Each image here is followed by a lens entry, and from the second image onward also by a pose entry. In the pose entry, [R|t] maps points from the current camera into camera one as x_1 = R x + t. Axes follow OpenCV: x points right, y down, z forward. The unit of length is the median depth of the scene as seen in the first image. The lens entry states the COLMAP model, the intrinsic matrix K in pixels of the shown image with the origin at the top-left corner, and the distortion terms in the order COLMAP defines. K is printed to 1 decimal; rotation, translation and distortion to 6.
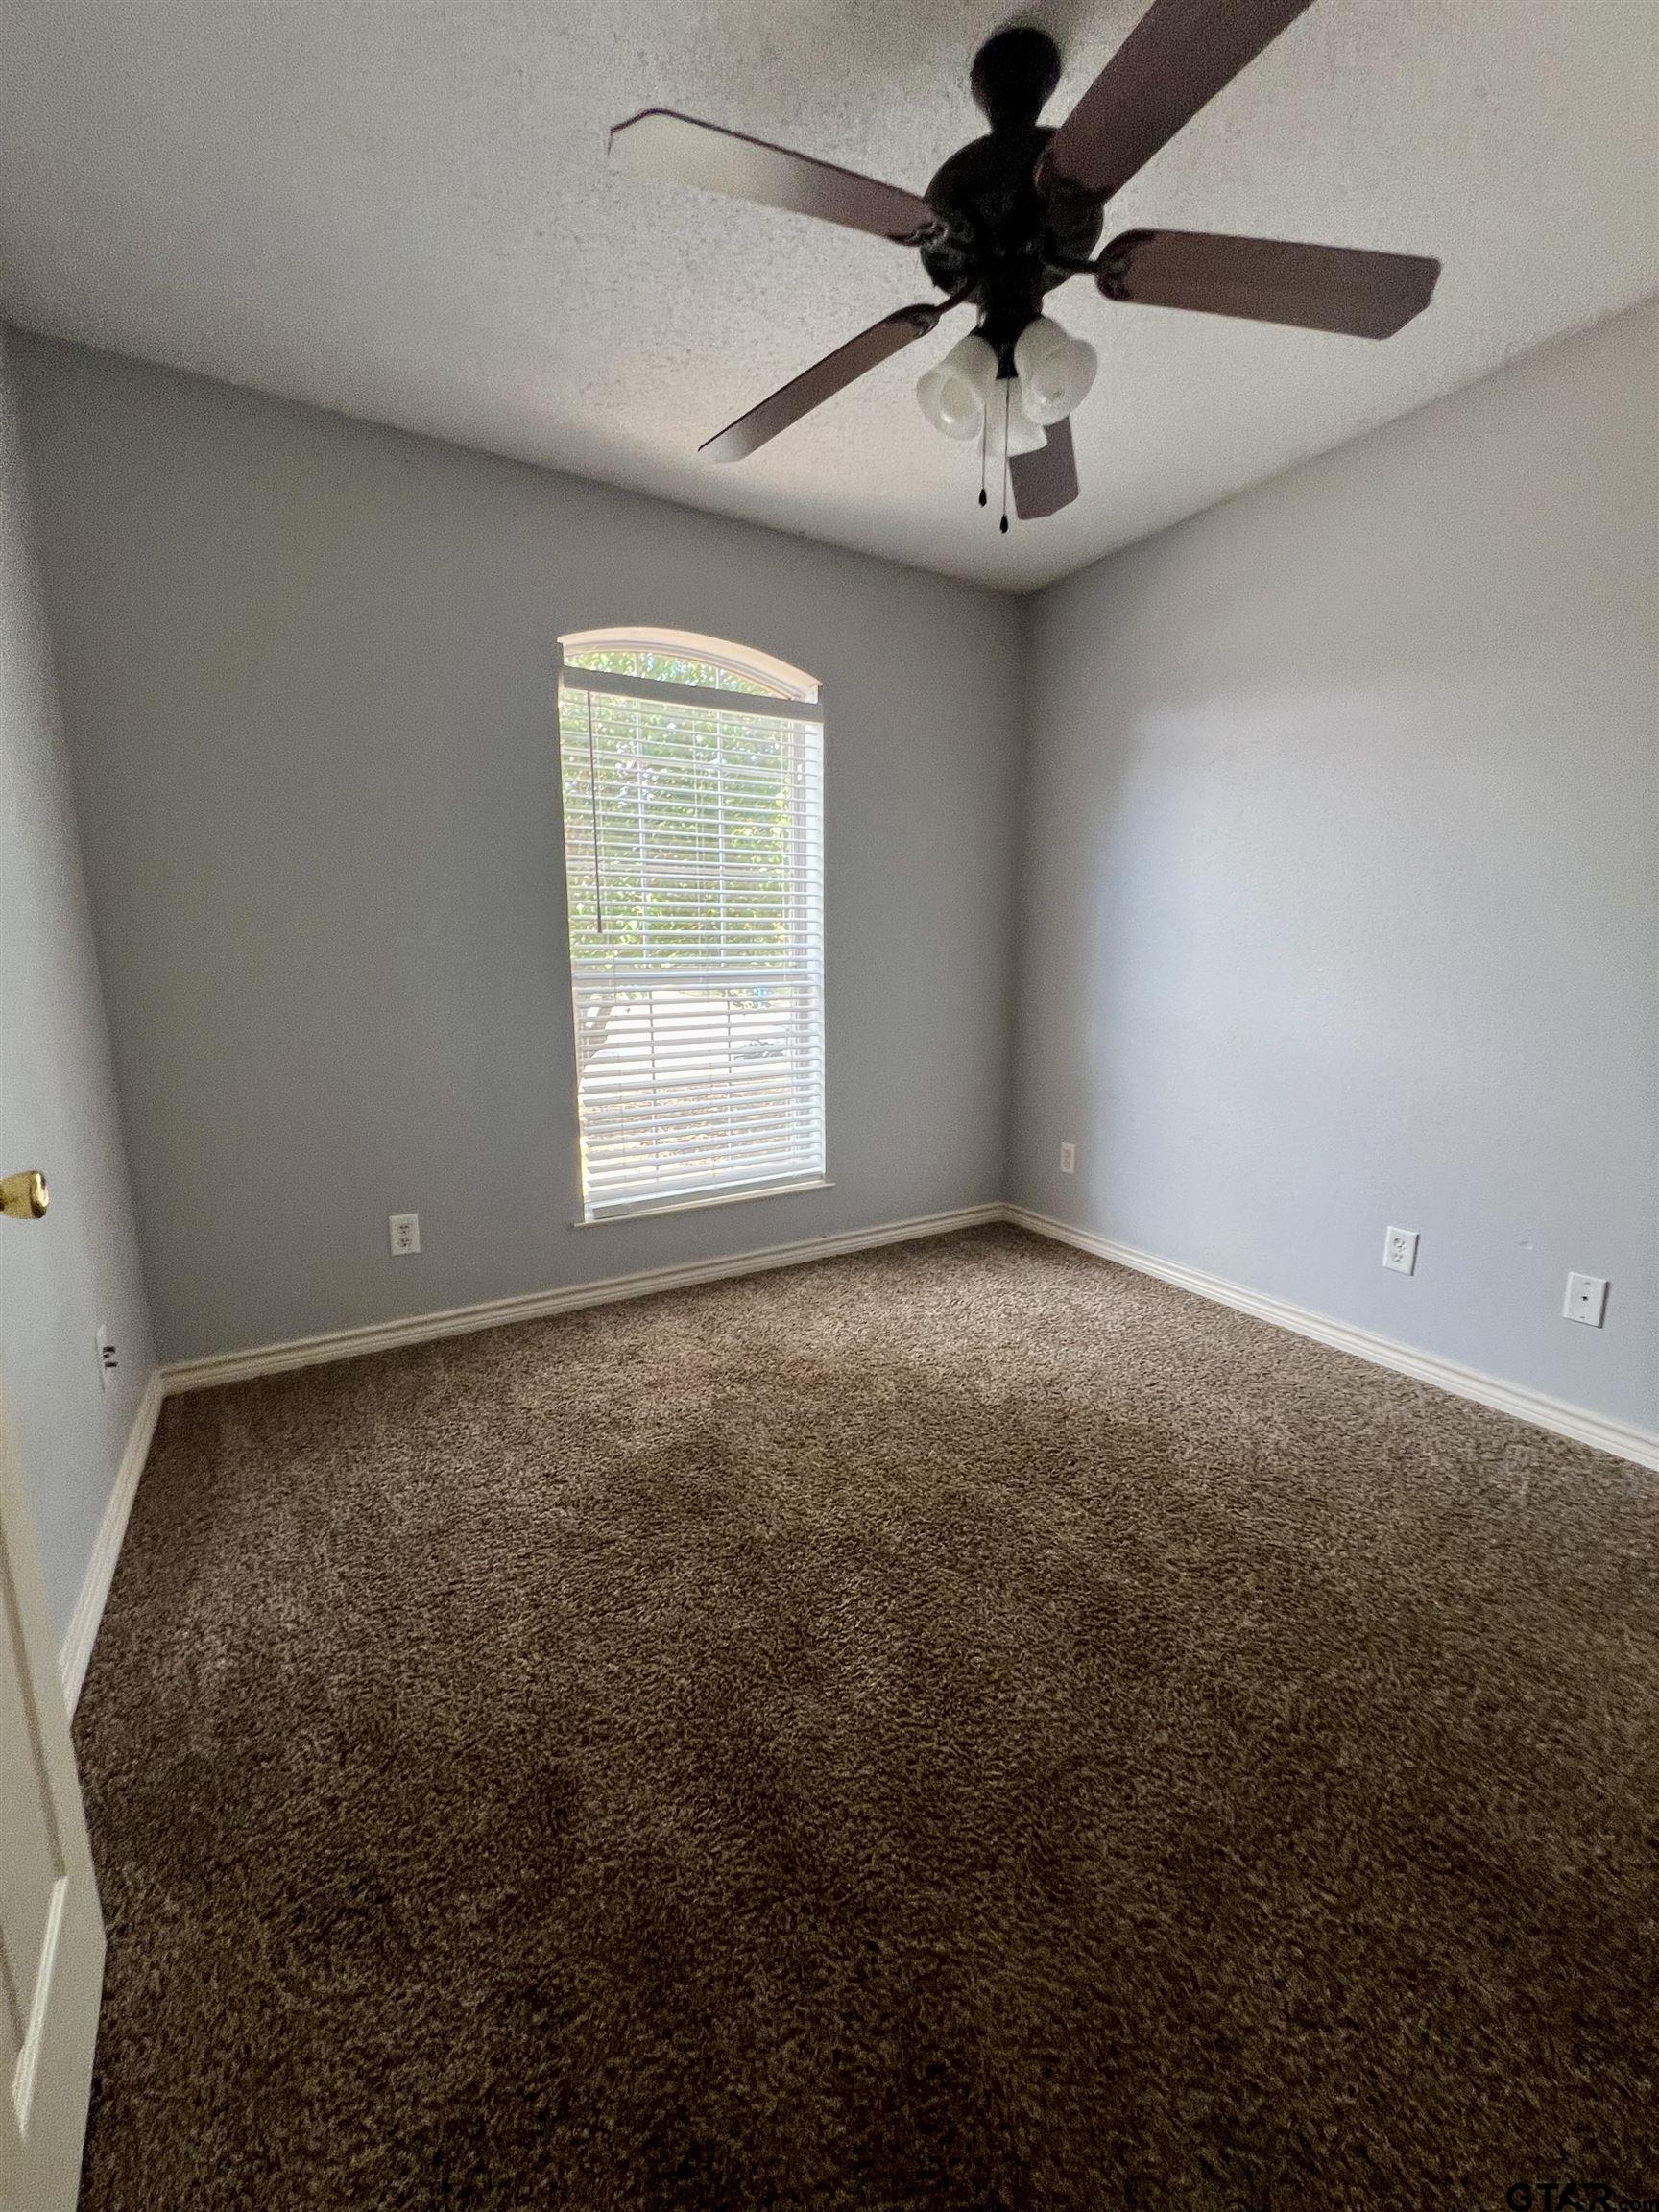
lens RADIAL K [[888.0, 0, 834.4], [0, 888.0, 1106.8], [0, 0, 1]] dist [-0.001974, 0.001004]
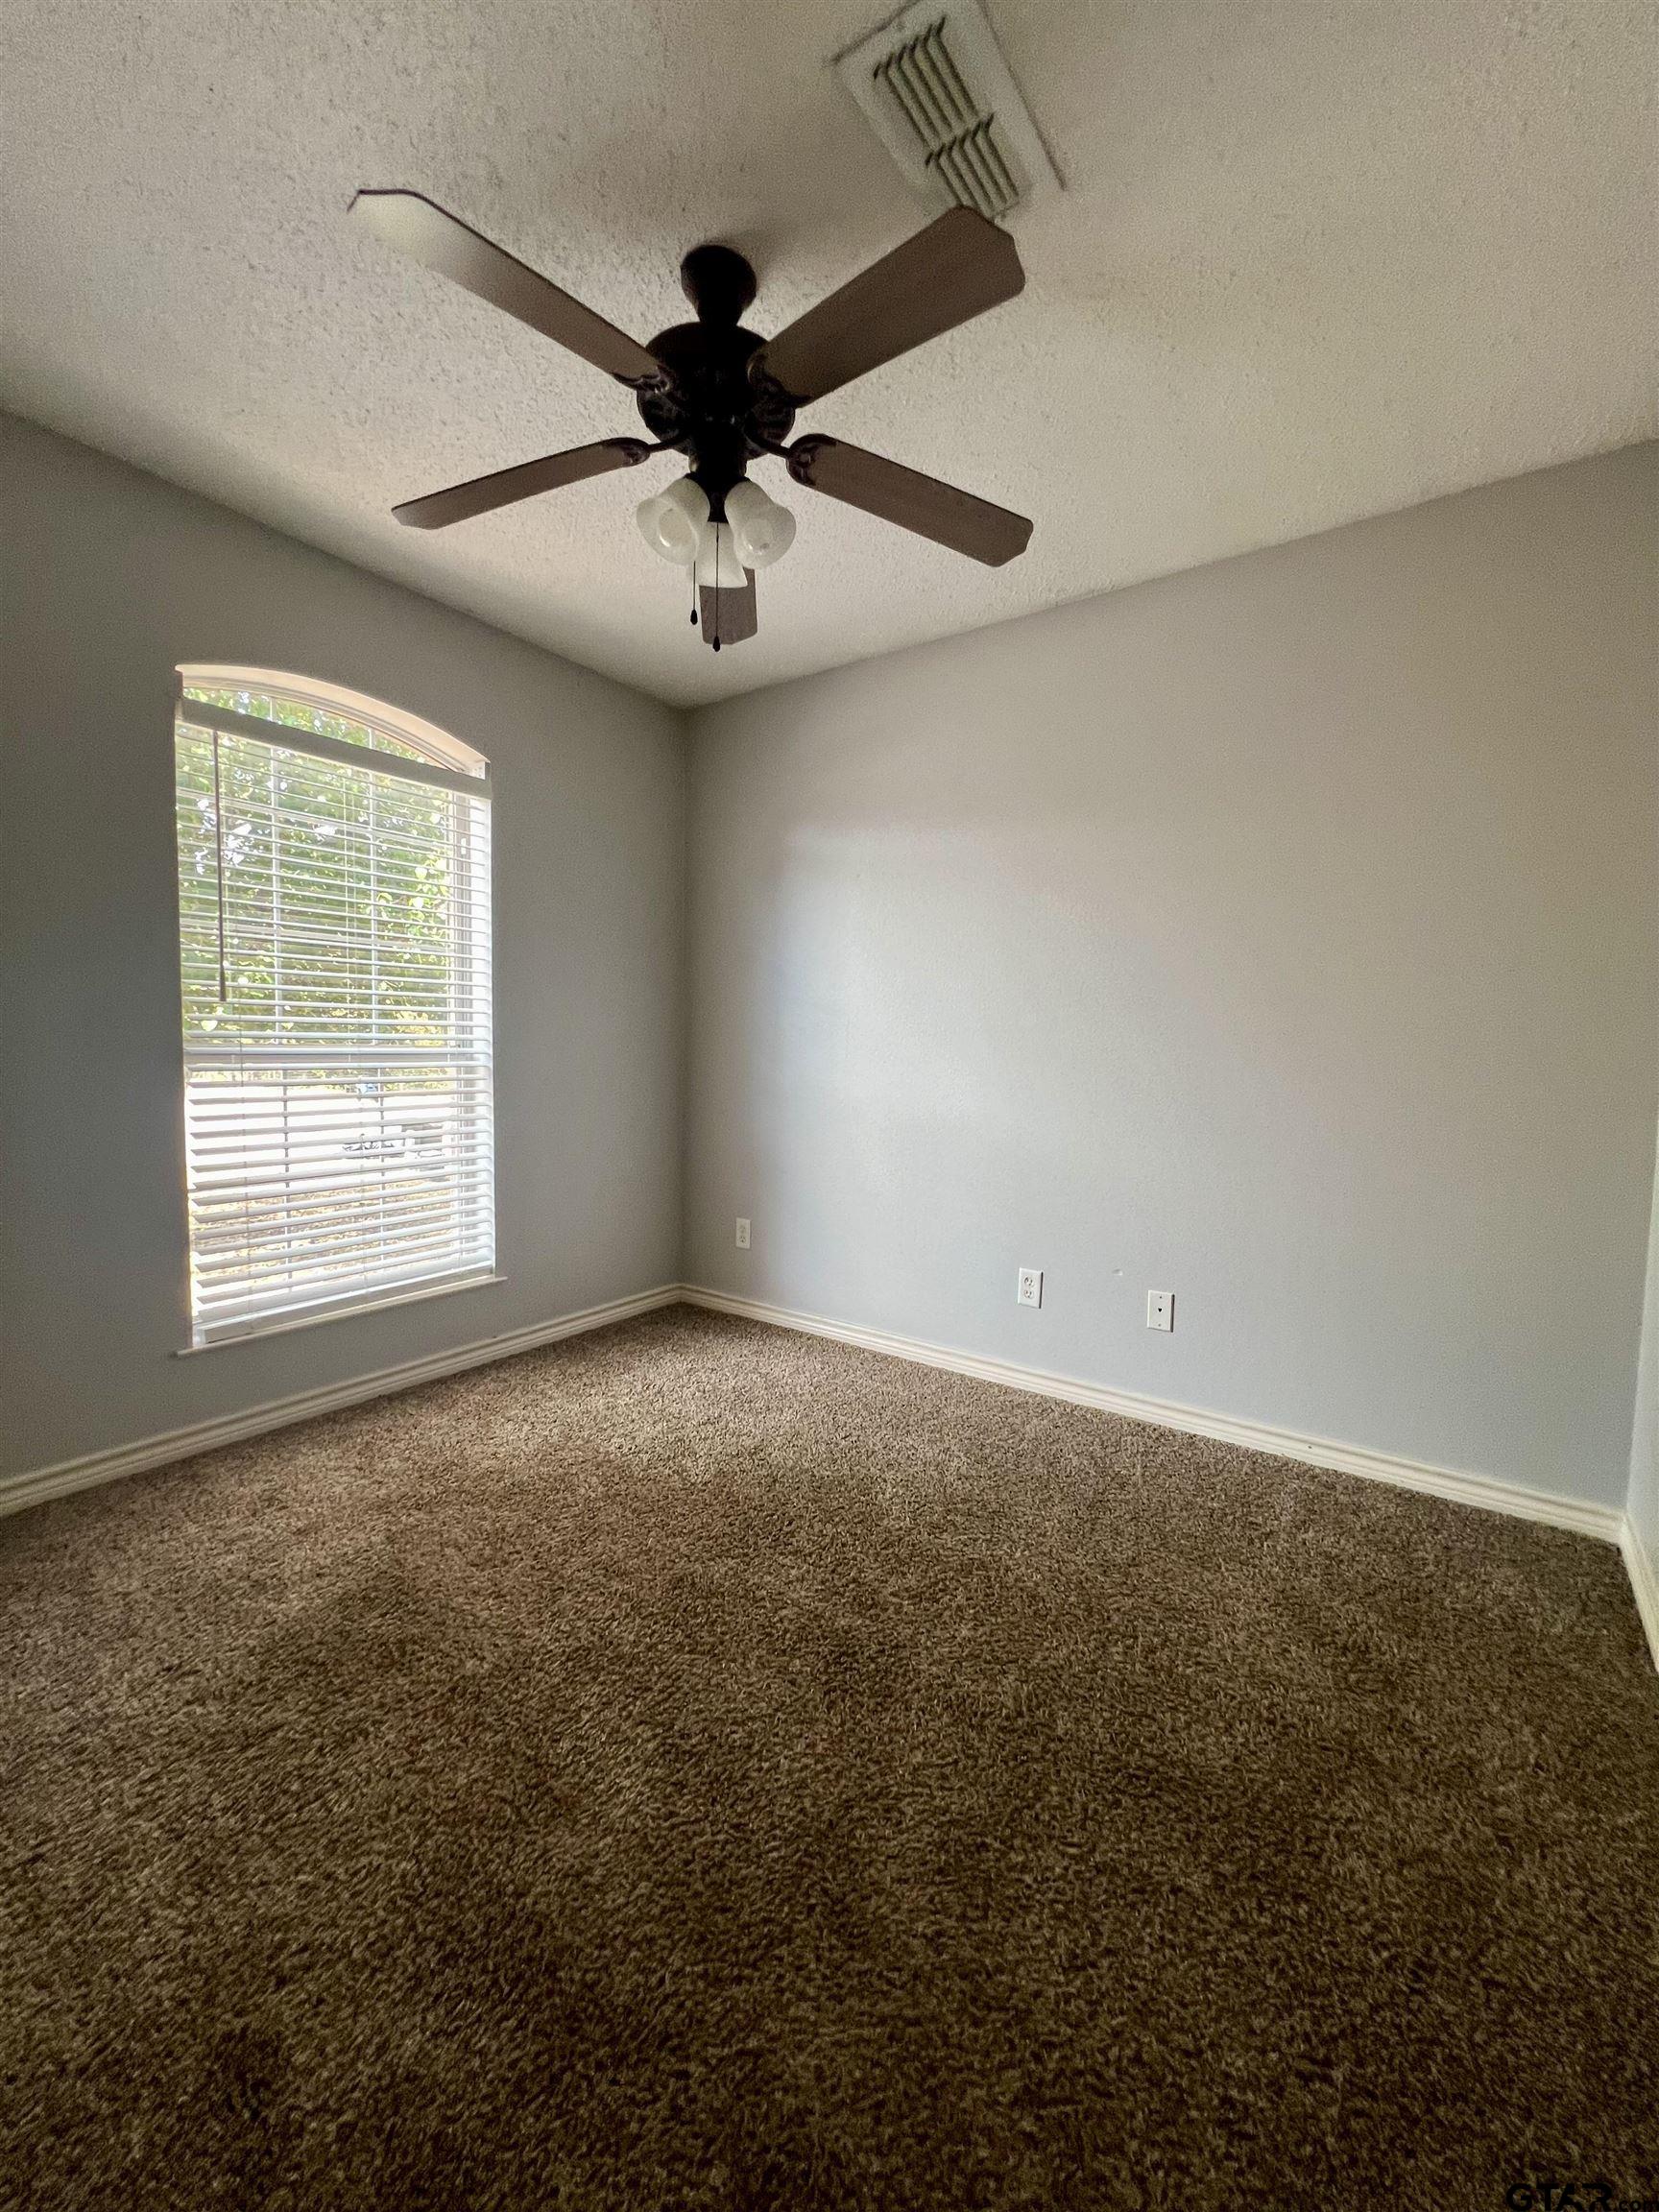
lens RADIAL K [[885.1, 0, 835.1], [0, 885.1, 1106.4], [0, 0, 1]] dist [-0.000692, 0.001184]
pose [[0.917197, -0.010264, 0.398302, -0.104039], [0.051331, 0.994381, -0.092579, 0.024261], [-0.395113, 0.105358, 0.912571, -0.006113]]
